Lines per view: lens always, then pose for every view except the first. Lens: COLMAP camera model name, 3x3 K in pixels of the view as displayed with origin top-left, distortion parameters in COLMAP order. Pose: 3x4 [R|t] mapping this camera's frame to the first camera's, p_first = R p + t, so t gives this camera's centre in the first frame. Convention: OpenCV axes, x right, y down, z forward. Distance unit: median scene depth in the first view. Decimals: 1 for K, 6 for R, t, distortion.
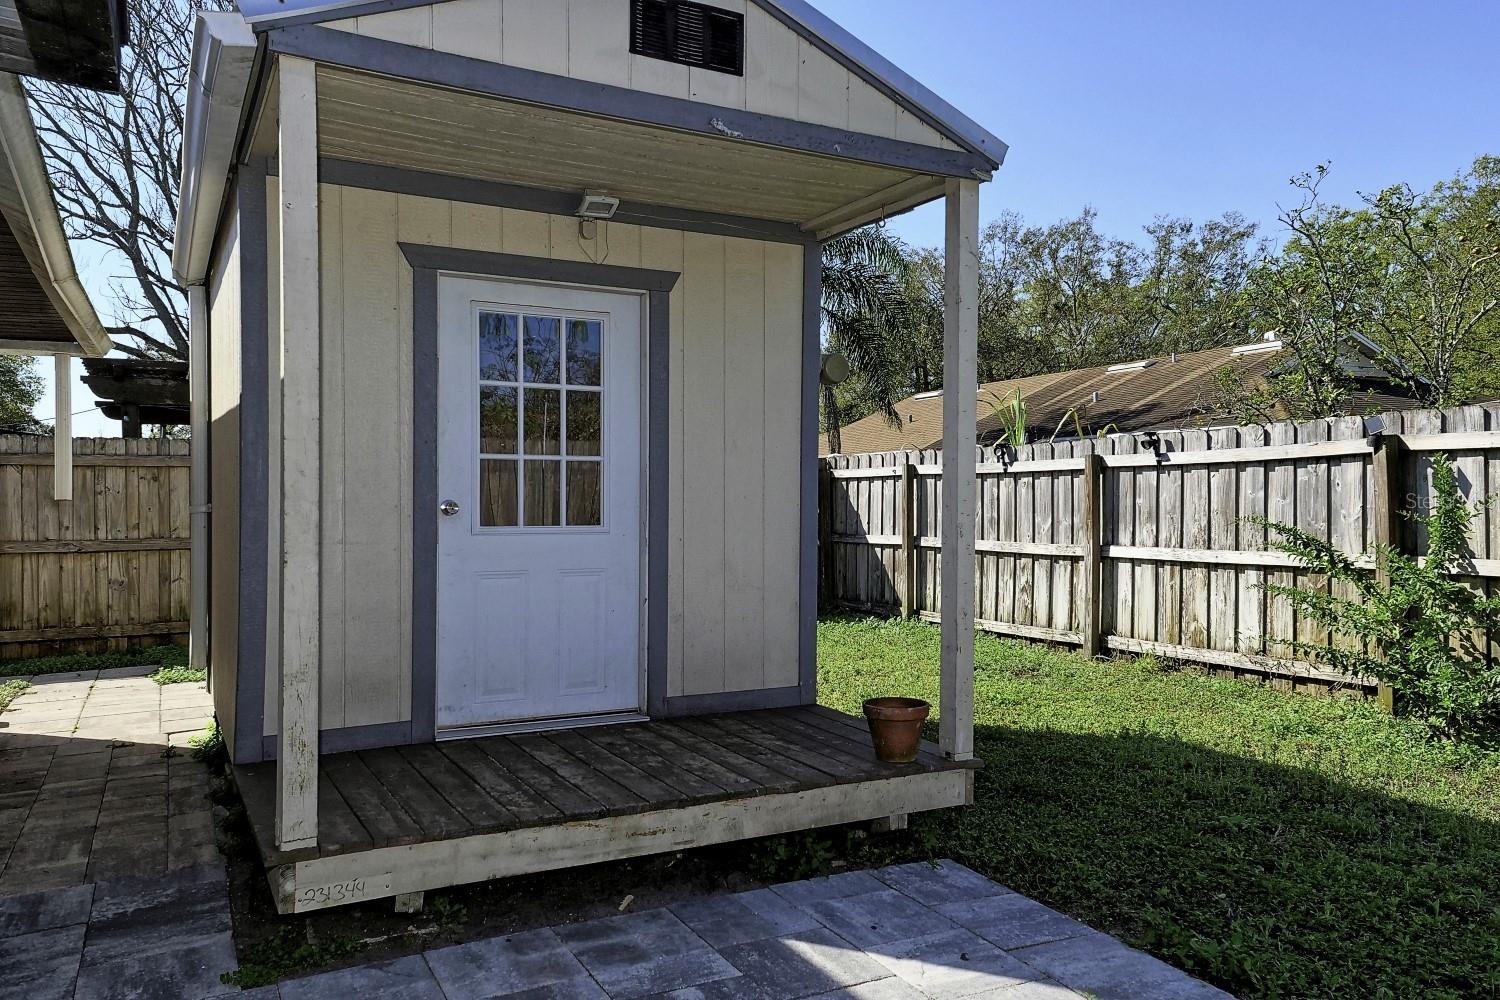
lens RADIAL K [[1104.8, 0, 748.7], [0, 1104.8, 516.8], [0, 0, 1]] dist [0.042947, 0.000994]
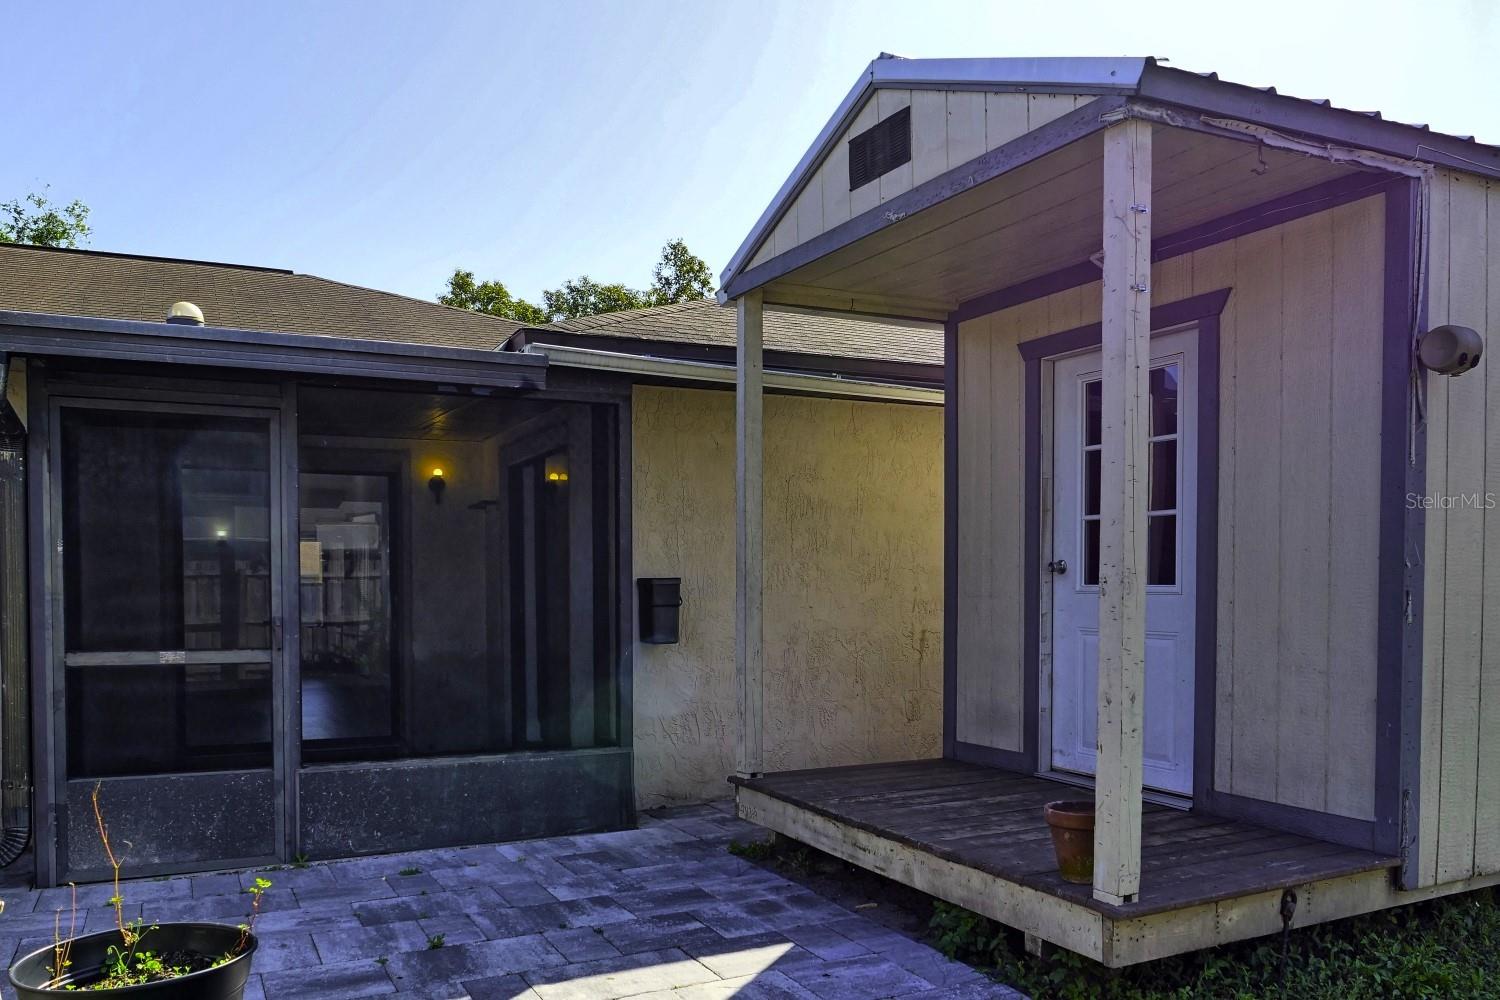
lens RADIAL K [[1216.5, 0, 750.0], [0, 1216.5, 500.0], [0, 0, 1]] dist [-0.096375, 0.000499]
pose [[-0.029878, -0.065790, -0.997386, 1.127911], [-0.017410, 0.997714, -0.065290, 0.009645], [0.999402, 0.015414, -0.030955, 0.879441]]
